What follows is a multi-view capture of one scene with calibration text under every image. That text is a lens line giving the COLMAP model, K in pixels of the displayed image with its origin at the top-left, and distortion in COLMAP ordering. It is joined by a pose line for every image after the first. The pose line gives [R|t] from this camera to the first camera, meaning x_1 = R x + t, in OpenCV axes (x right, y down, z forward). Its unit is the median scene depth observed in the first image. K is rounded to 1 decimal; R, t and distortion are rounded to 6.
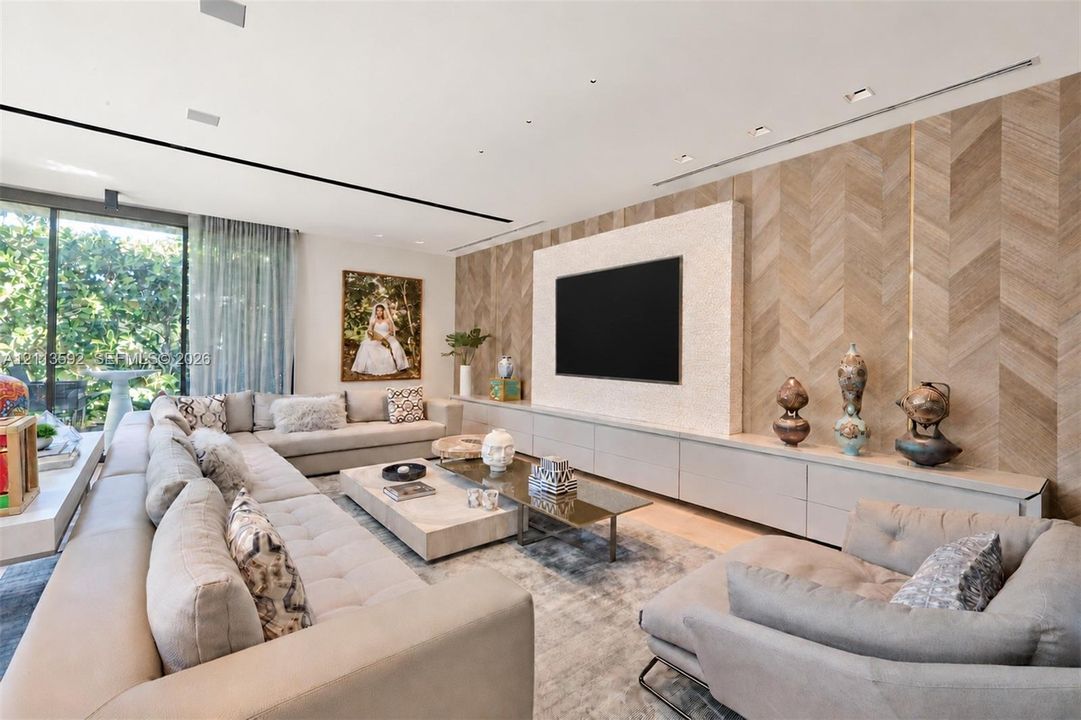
lens RADIAL K [[465.4, 0, 540.5], [0, 465.4, 360.0], [0, 0, 1]] dist [-0.002623, -0.000525]
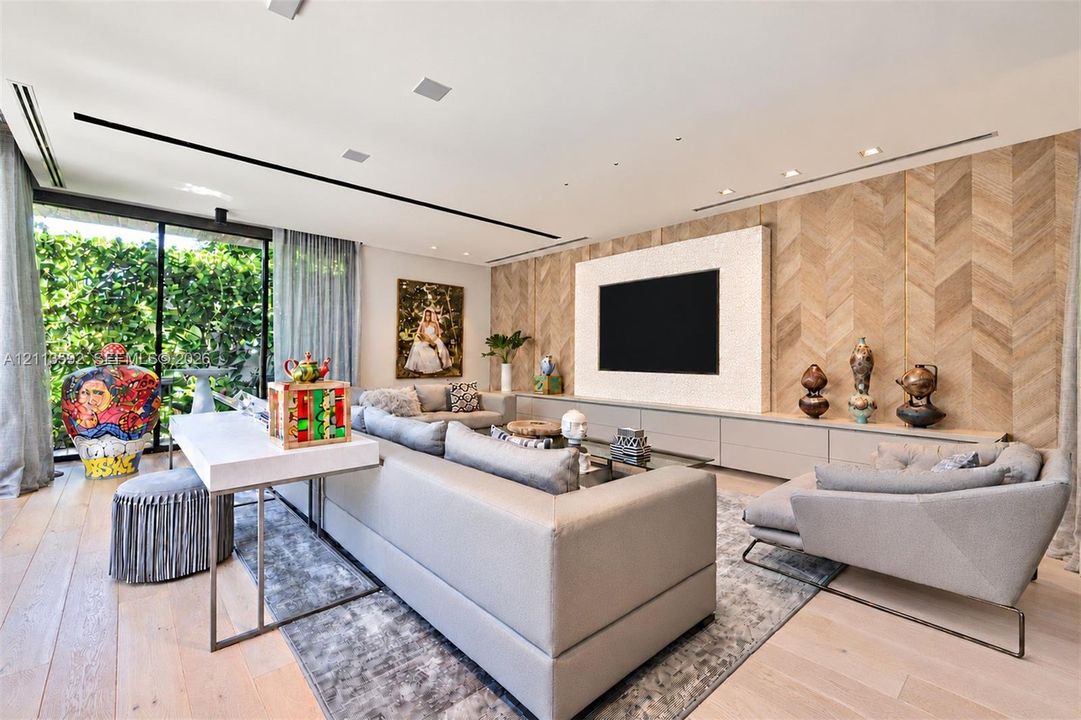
lens RADIAL K [[460.1, 0, 538.3], [0, 460.1, 364.8], [0, 0, 1]] dist [0.000049, -0.005179]
pose [[0.999366, -0.001244, 0.035583, -0.208170], [0.001464, 0.999980, -0.006158, 0.035412], [-0.035574, 0.006206, 0.999348, -0.187715]]
